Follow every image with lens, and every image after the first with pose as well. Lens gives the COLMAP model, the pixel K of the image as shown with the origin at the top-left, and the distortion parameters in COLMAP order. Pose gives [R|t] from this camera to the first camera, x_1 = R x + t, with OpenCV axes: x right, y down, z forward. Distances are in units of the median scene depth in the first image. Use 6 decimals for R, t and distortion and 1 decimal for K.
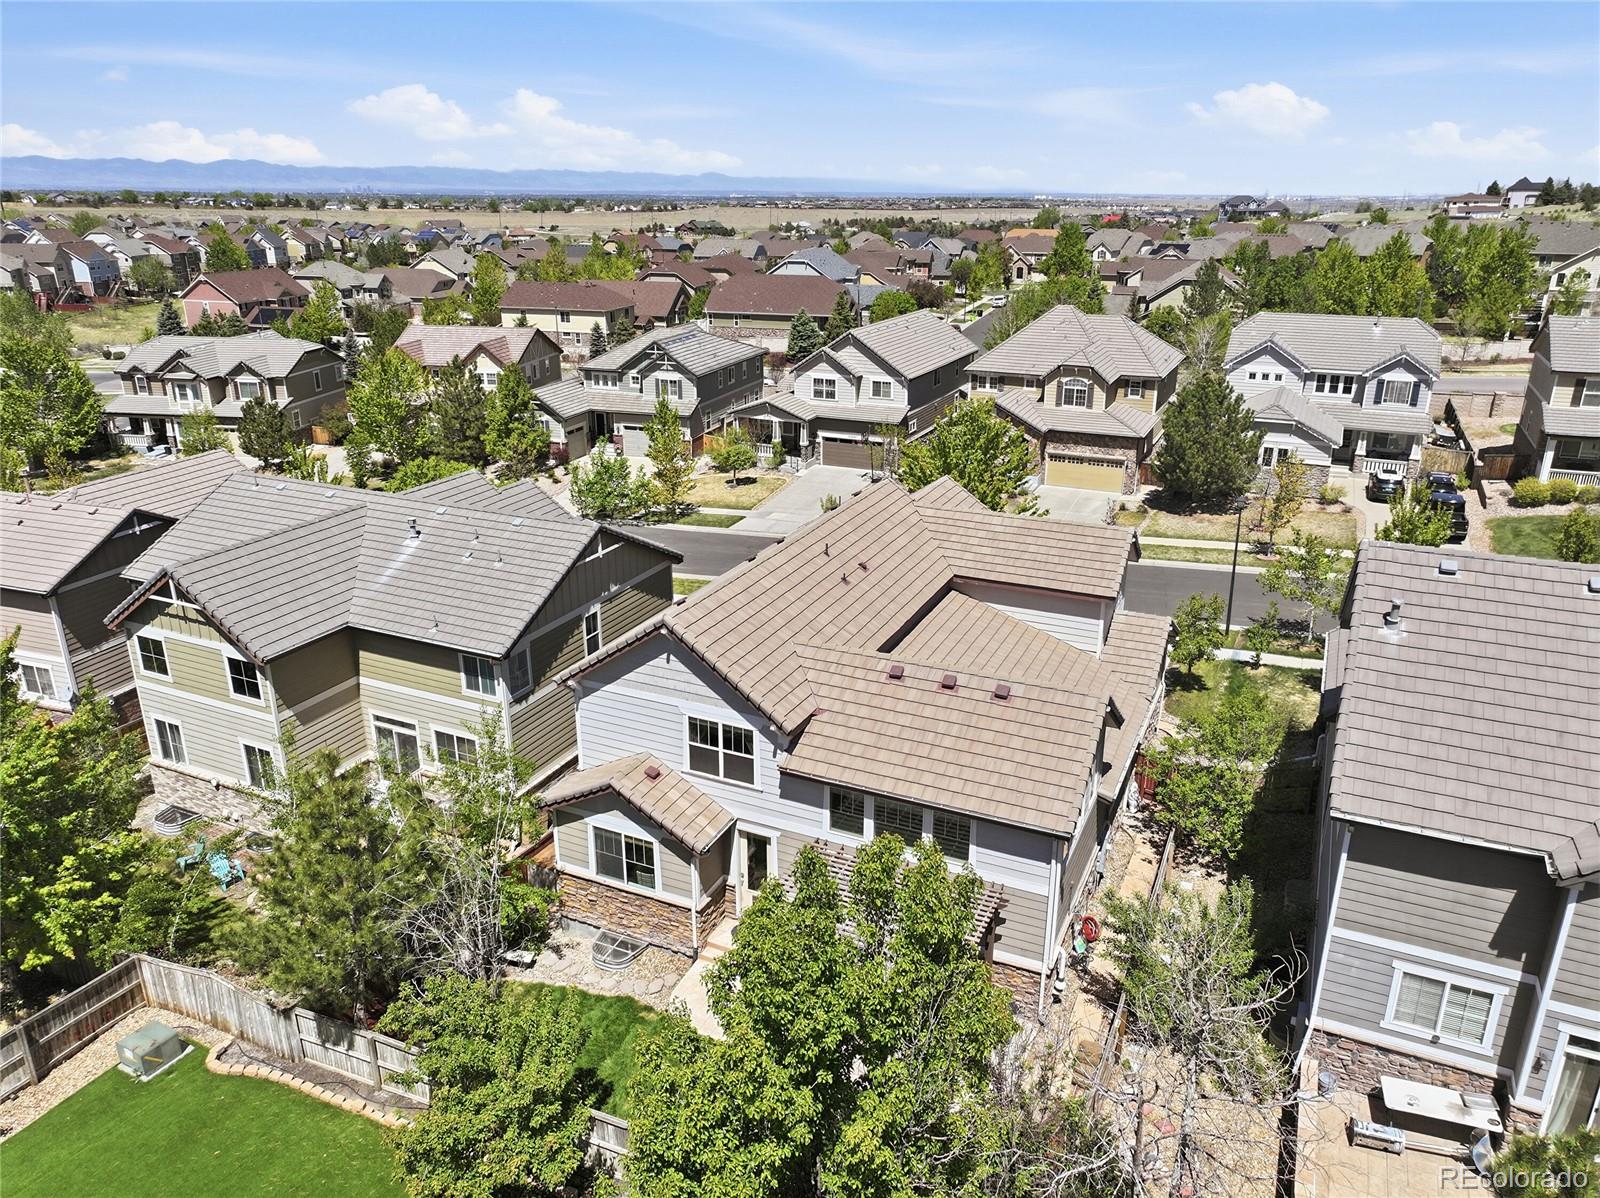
lens RADIAL K [[1120.2, 0, 800.0], [0, 1120.2, 599.0], [0, 0, 1]] dist [-0.004160, 0.021539]
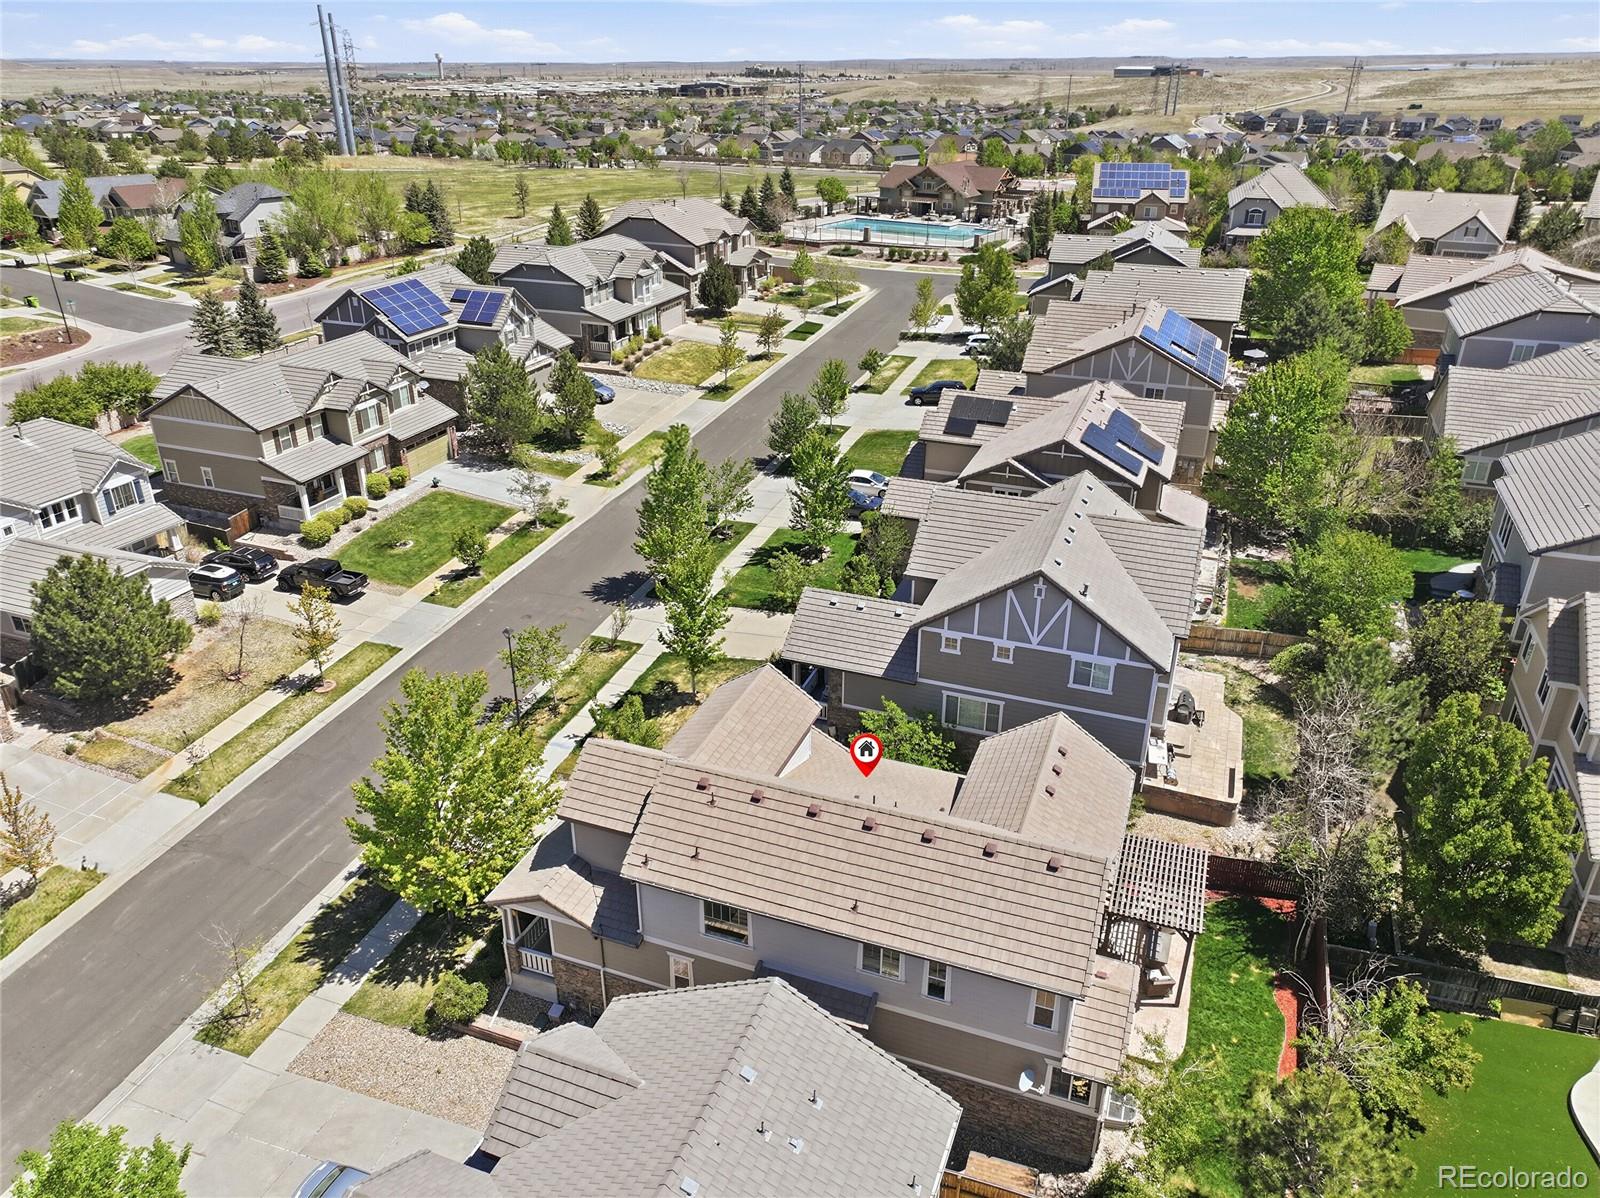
lens RADIAL K [[1120.2, 0, 800.0], [0, 1120.2, 599.0], [0, 0, 1]] dist [-0.004160, 0.021539]
pose [[-0.072844, -0.437528, 0.896249, -0.778176], [0.343769, 0.832552, 0.434373, -0.638451], [-0.936225, 0.339744, 0.089762, 0.794257]]
